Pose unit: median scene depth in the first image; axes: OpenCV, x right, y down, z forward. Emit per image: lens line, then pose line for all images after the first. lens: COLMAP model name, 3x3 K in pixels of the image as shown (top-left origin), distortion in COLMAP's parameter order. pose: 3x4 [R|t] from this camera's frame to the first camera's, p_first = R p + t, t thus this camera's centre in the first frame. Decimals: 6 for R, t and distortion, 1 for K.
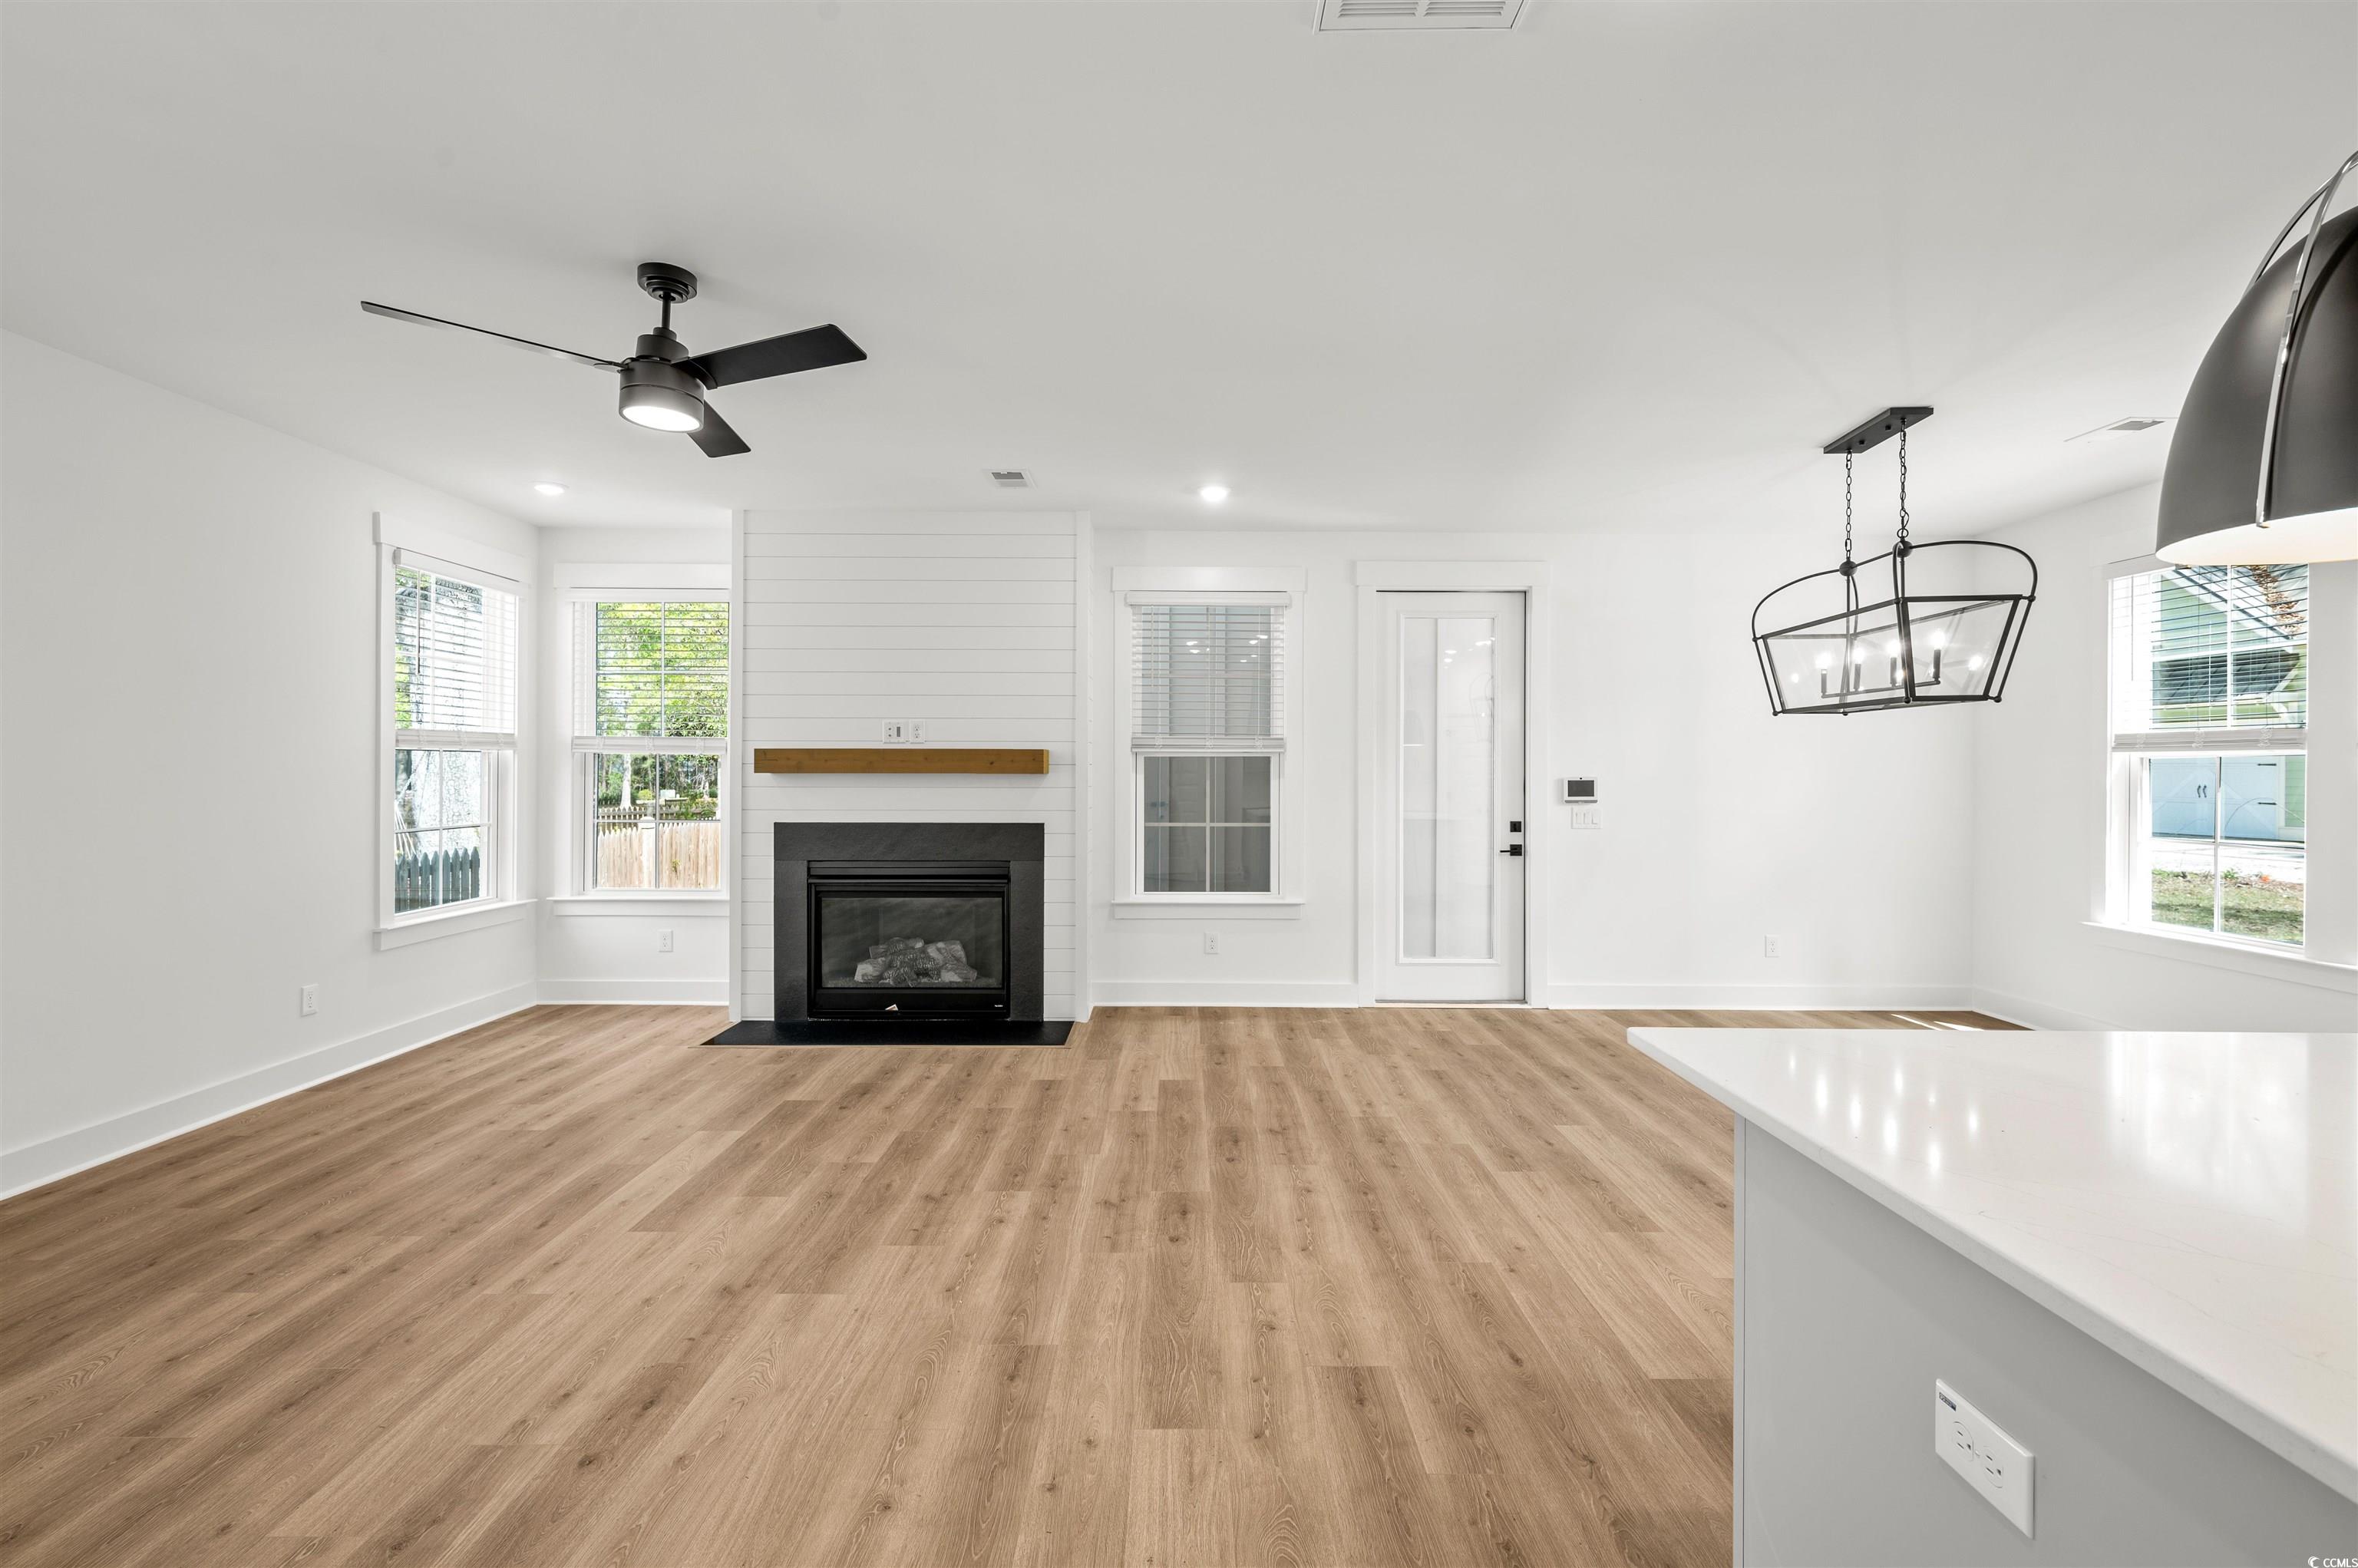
lens RADIAL K [[1036.2, 0, 1182.5], [0, 1036.2, 770.3], [0, 0, 1]] dist [-0.000580, -0.000100]
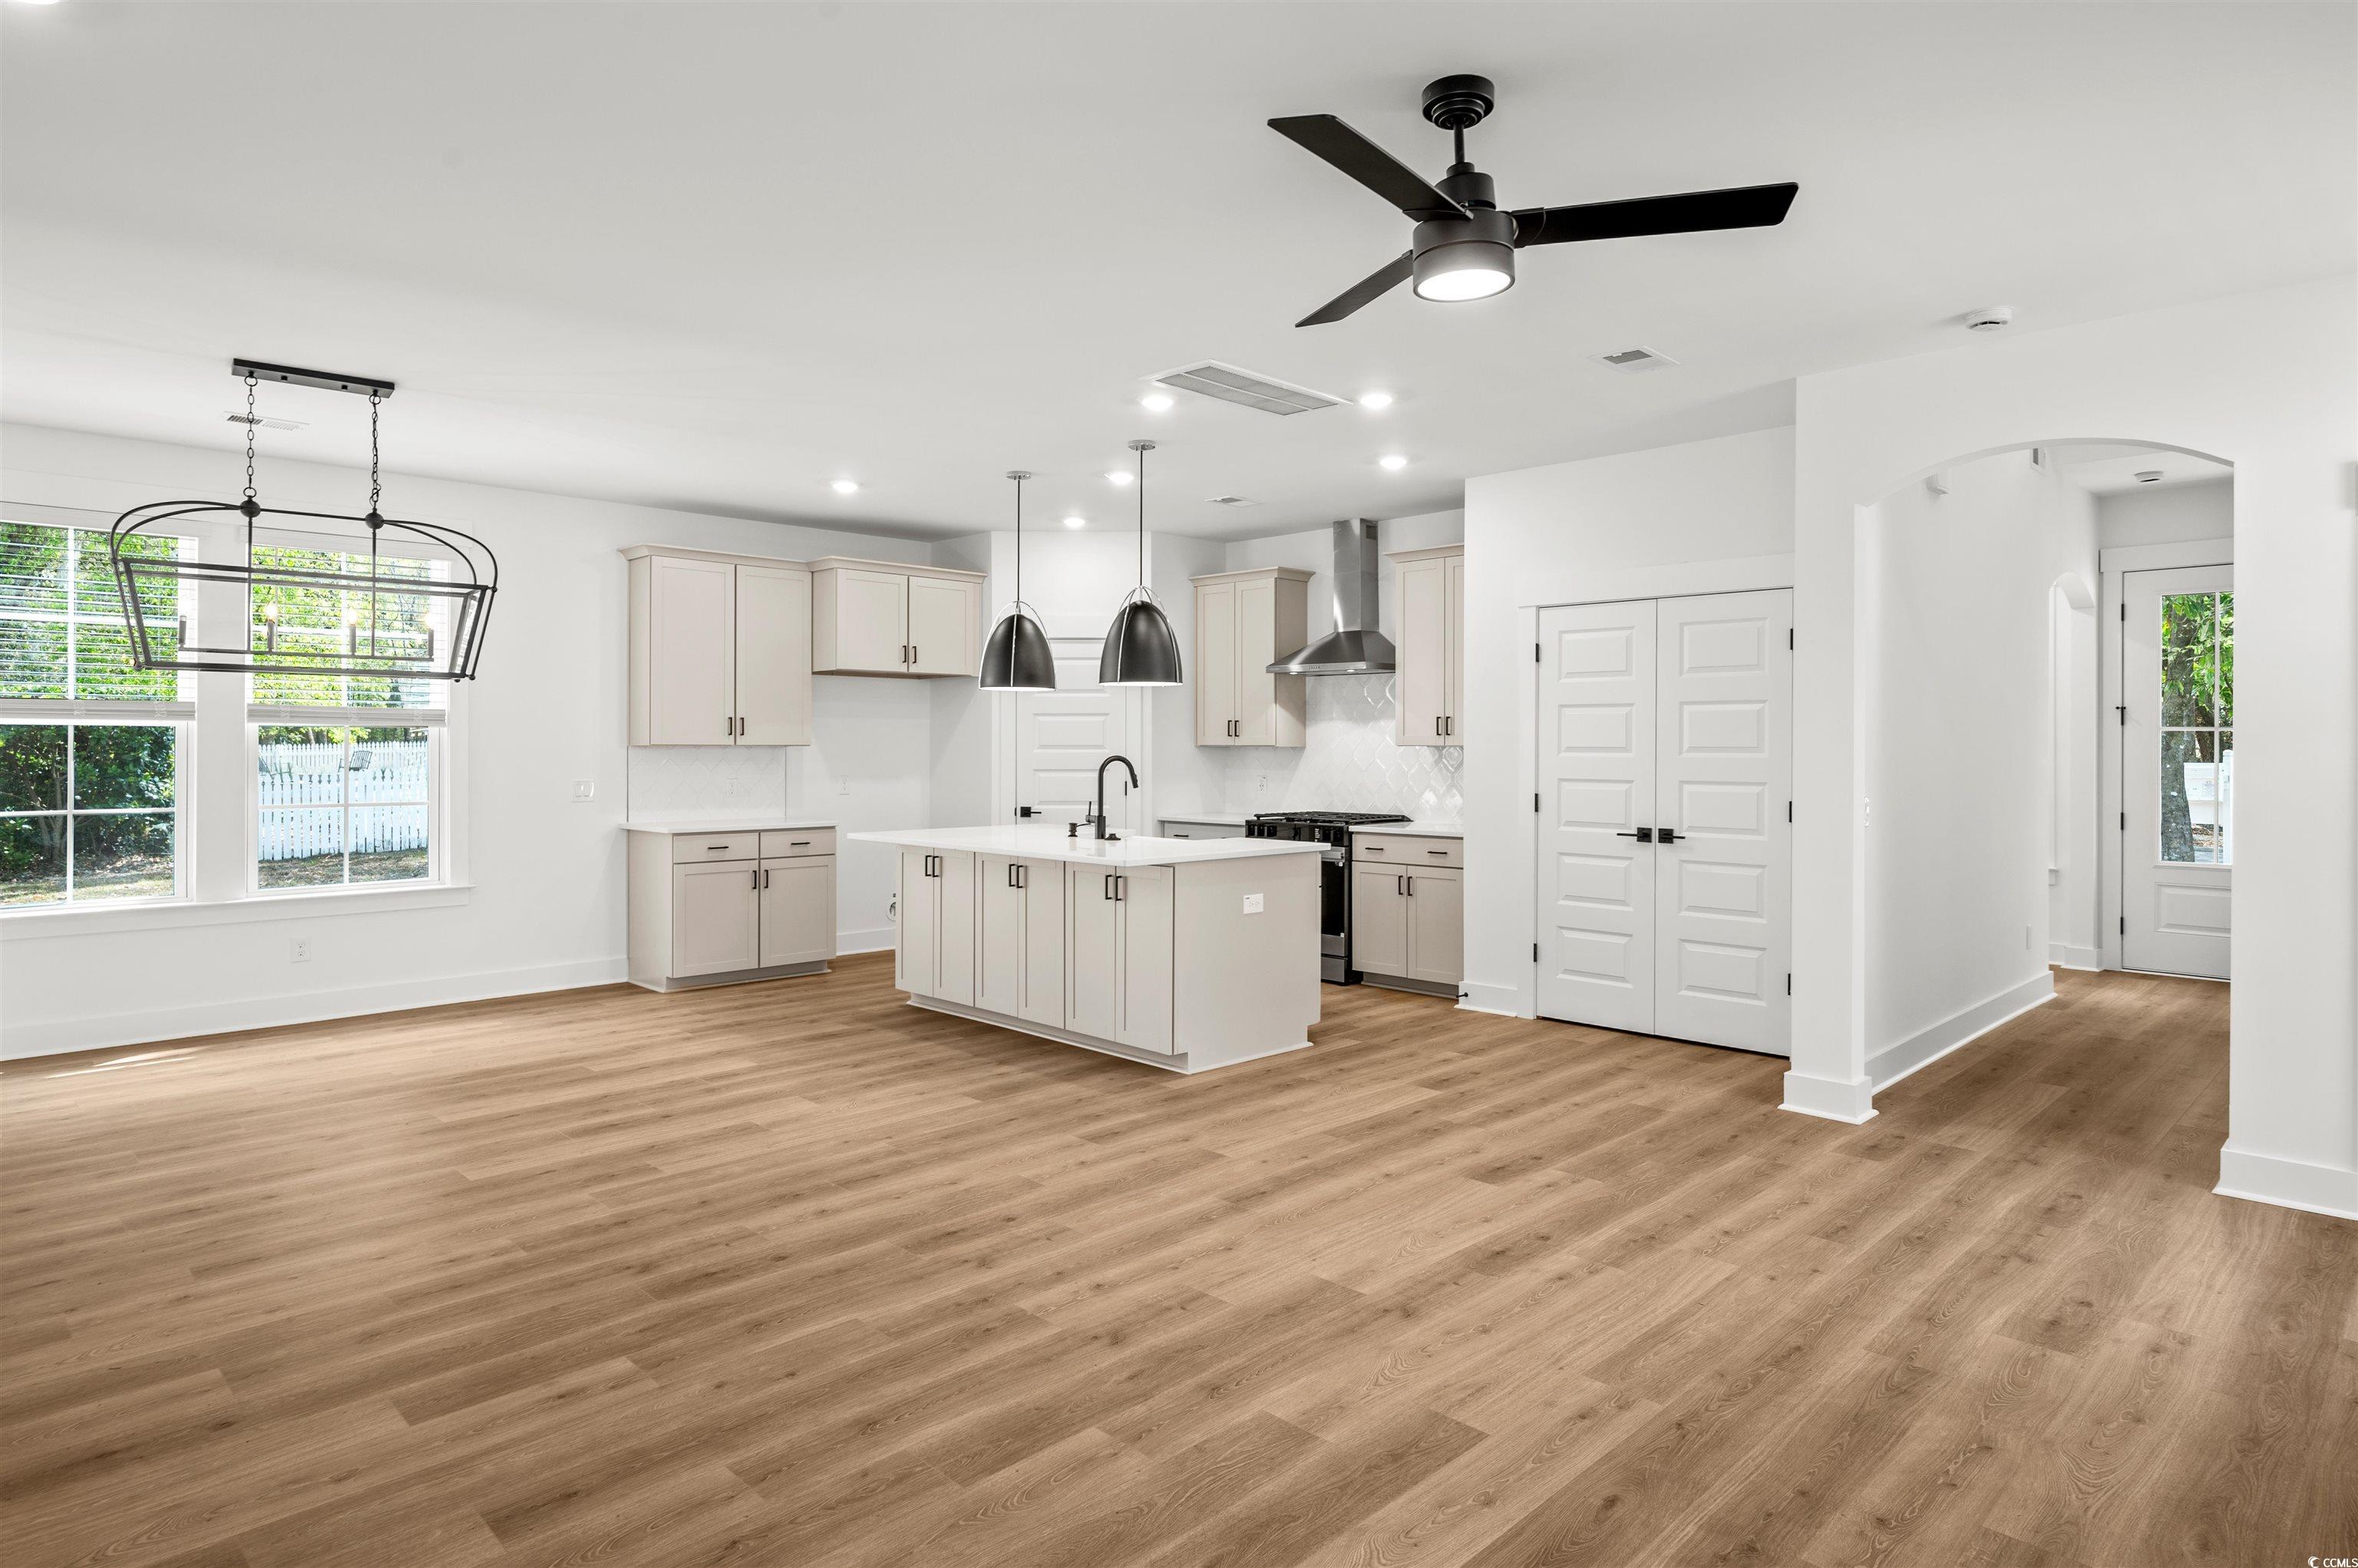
lens RADIAL K [[1316.8, 0, 1186.7], [0, 1316.8, 745.5], [0, 0, 1]] dist [-0.002838, 0.000749]
pose [[-0.706327, -0.005277, 0.707866, -0.874881], [-0.004446, 0.999986, 0.003019, -0.002762], [-0.707872, -0.001015, -0.706340, 1.527431]]
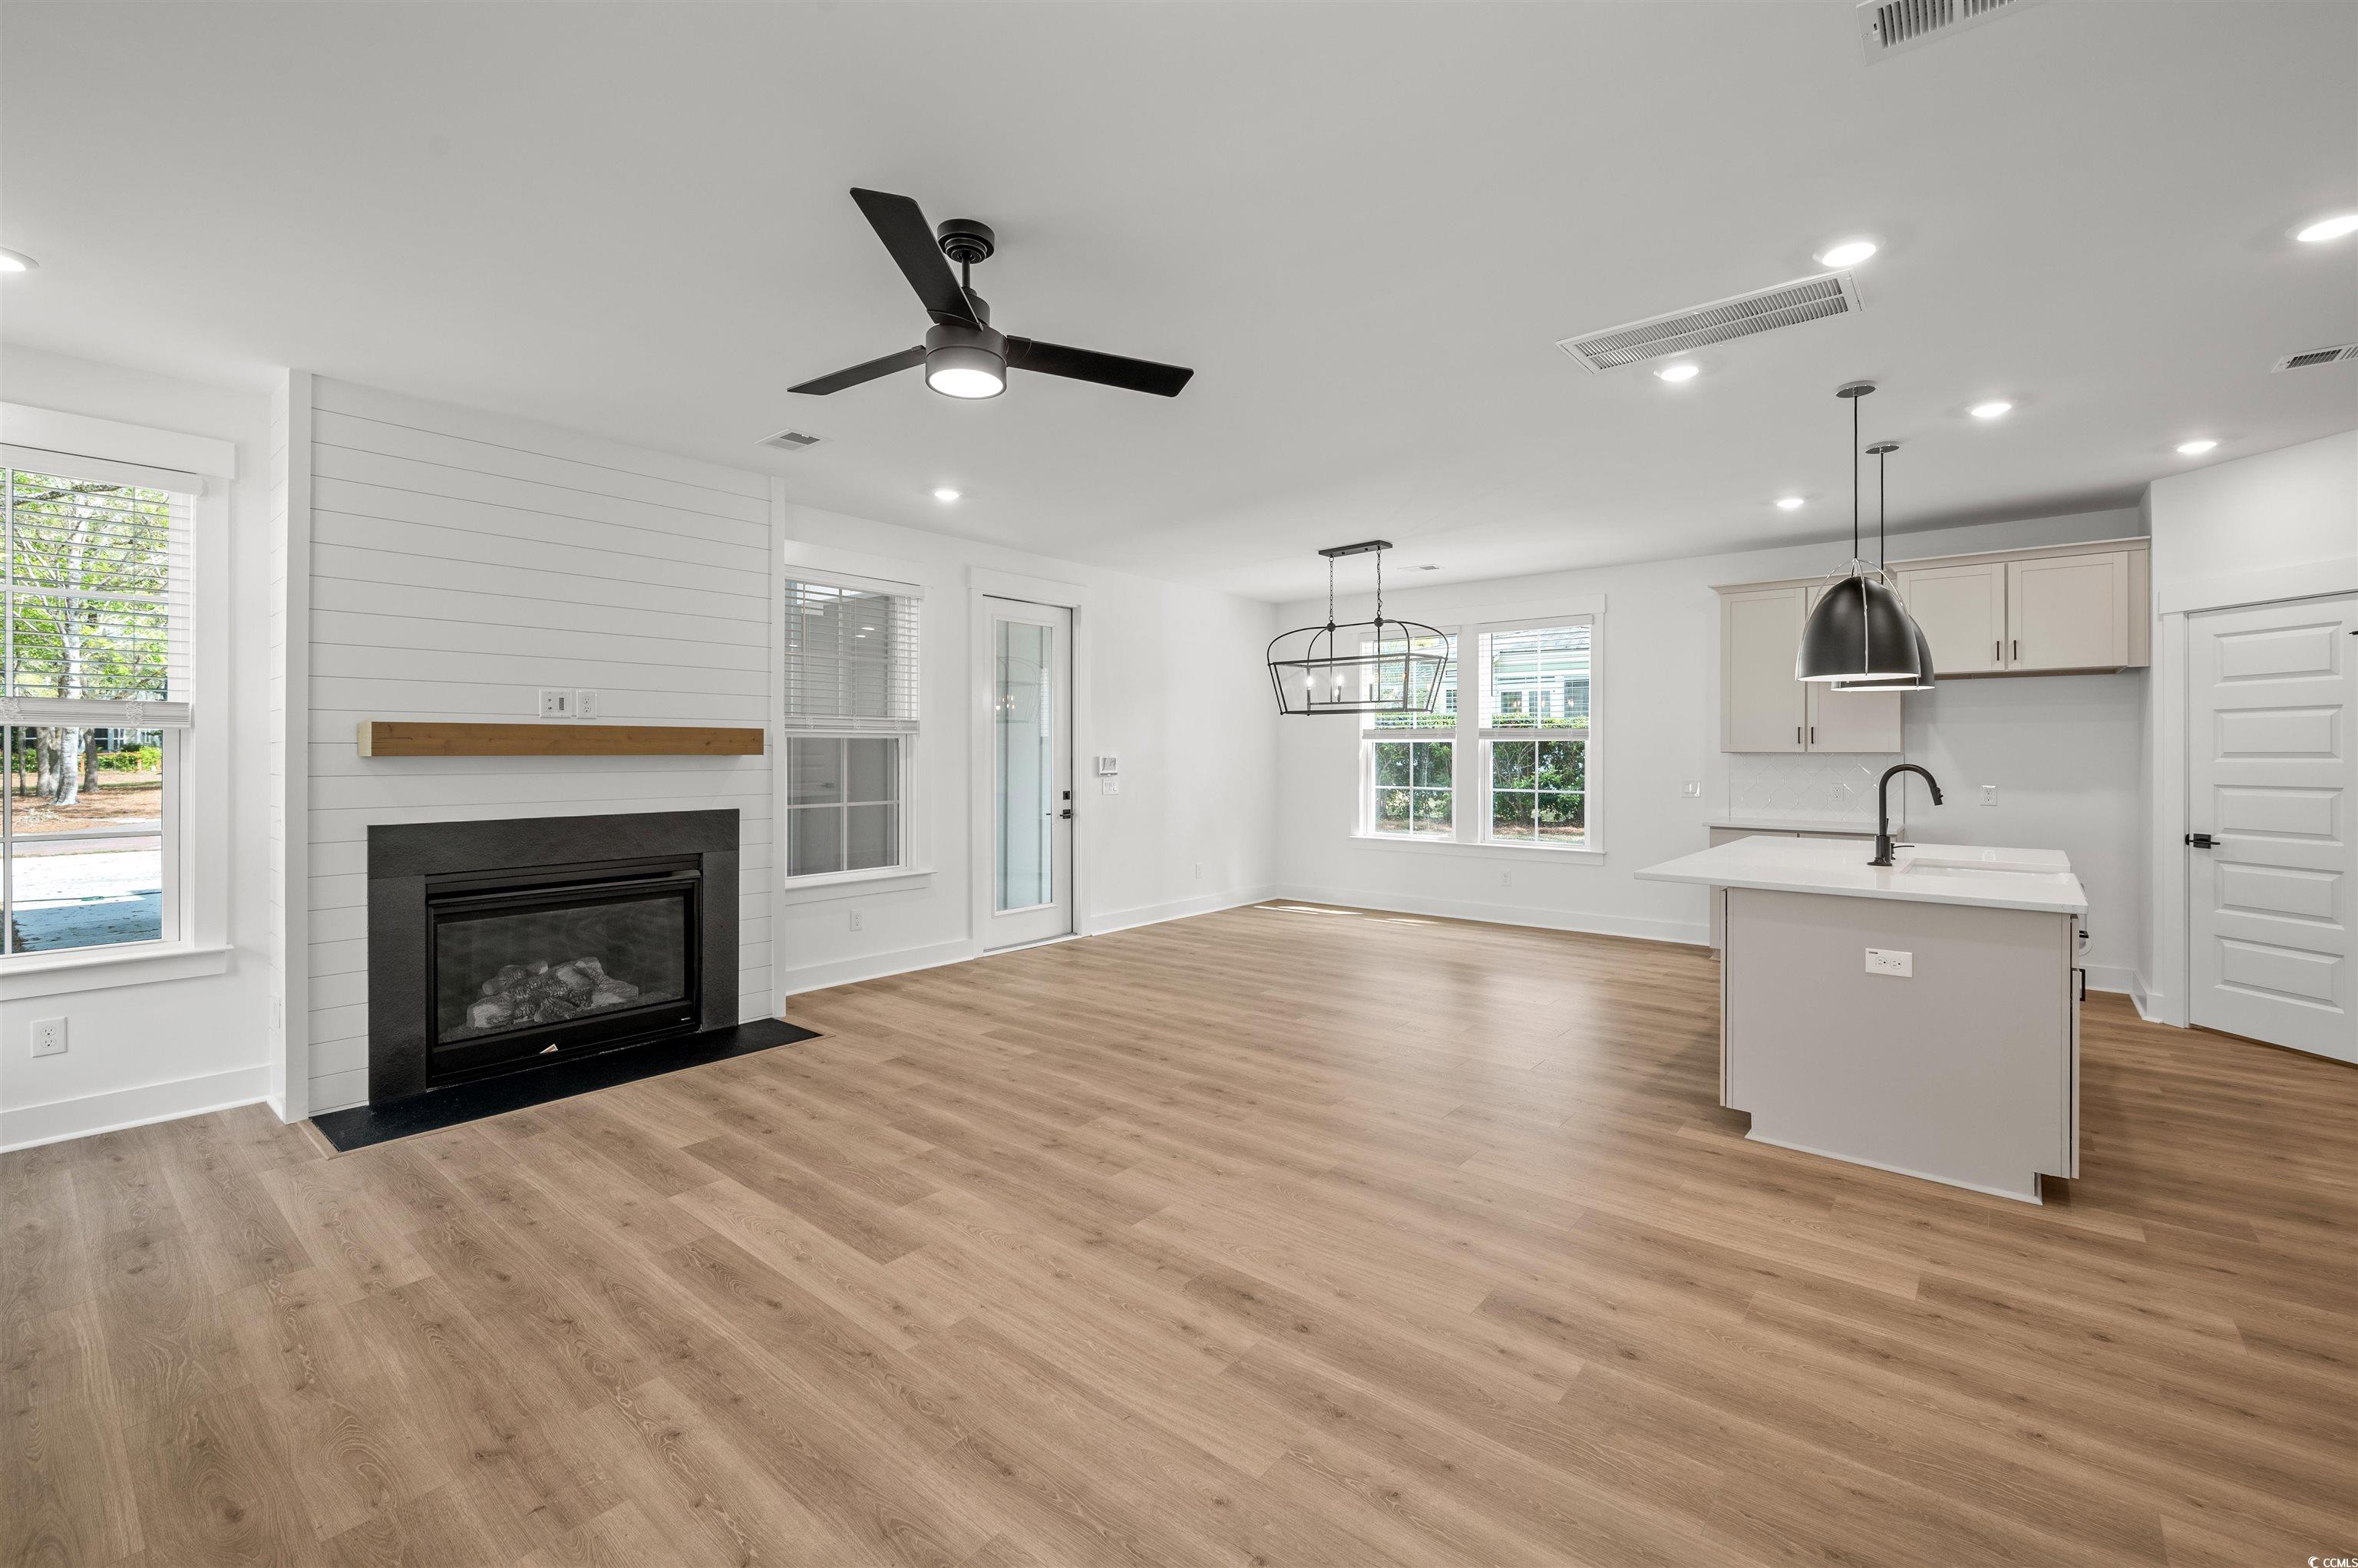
lens RADIAL K [[993.6, 0, 1183.1], [0, 993.6, 749.6], [0, 0, 1]] dist [-0.003098, -0.000014]
pose [[0.636526, -0.001390, 0.771254, -0.905850], [0.002023, 0.999998, 0.000132, -0.001202], [-0.771253, 0.001476, 0.636527, 0.220254]]
